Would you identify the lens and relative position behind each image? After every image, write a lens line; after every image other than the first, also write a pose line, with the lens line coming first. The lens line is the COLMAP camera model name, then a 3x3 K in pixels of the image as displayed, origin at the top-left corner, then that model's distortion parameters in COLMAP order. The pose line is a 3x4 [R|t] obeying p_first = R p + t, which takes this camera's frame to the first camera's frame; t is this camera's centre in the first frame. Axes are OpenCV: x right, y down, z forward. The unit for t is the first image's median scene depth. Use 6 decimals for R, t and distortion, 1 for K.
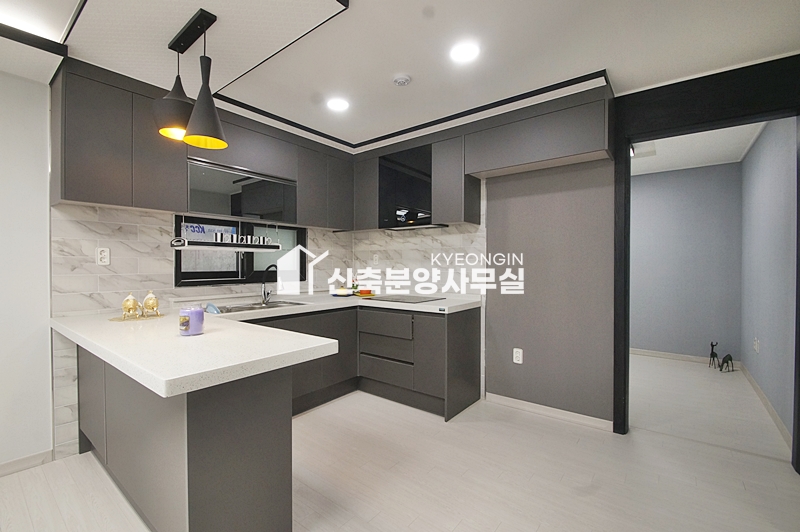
lens RADIAL K [[352.6, 0, 389.3], [0, 352.6, 267.3], [0, 0, 1]] dist [0.003822, -0.008202]
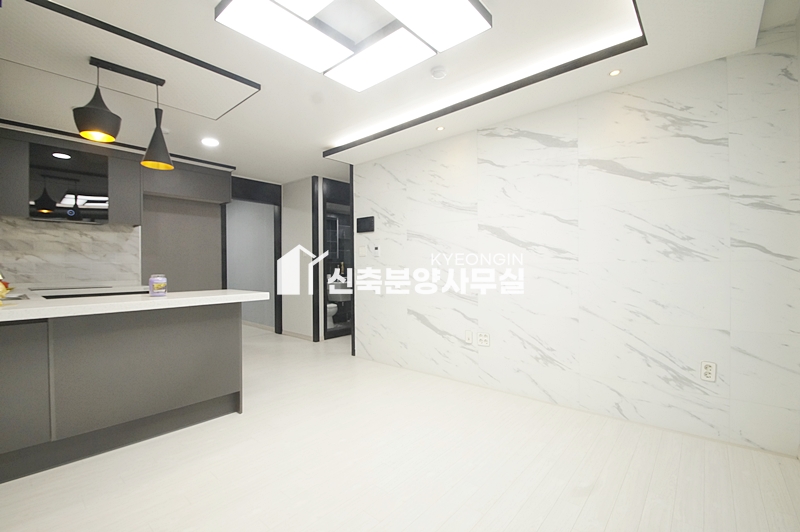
lens RADIAL K [[352.6, 0, 381.7], [0, 352.6, 268.2], [0, 0, 1]] dist [0.003822, -0.008202]
pose [[0.066554, -0.002474, 0.997780, -1.208181], [0.013978, 0.999901, 0.001547, 0.052791], [-0.997685, 0.013844, 0.066582, -0.016012]]
